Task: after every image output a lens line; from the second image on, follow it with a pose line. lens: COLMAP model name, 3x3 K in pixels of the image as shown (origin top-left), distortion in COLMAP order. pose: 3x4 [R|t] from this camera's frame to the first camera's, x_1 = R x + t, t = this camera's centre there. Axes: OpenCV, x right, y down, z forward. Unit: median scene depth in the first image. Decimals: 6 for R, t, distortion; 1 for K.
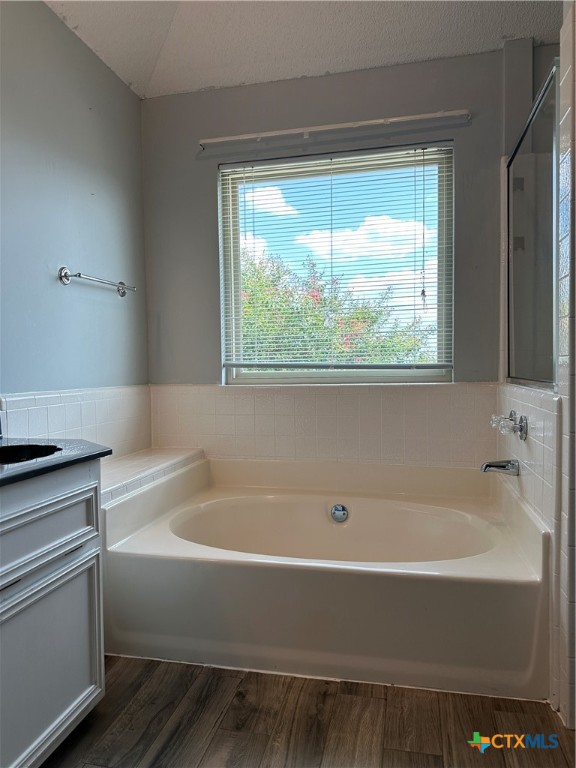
lens RADIAL K [[541.7, 0, 284.7], [0, 541.7, 388.6], [0, 0, 1]] dist [0.036640, -0.050577]
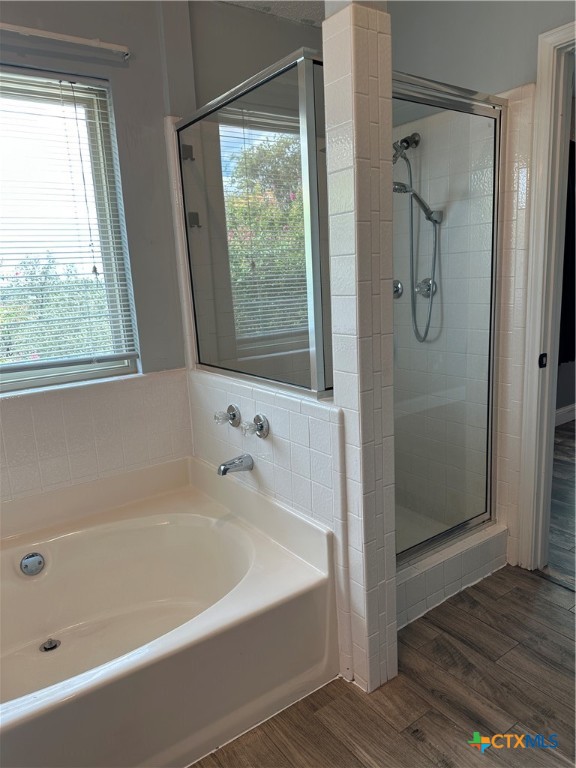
lens RADIAL K [[541.7, 0, 284.7], [0, 541.7, 388.6], [0, 0, 1]] dist [0.036640, -0.050577]
pose [[0.664339, -0.172832, 0.727175, -0.192416], [0.069692, 0.982983, 0.169961, -0.127628], [-0.744175, -0.062233, 0.665079, 0.241865]]
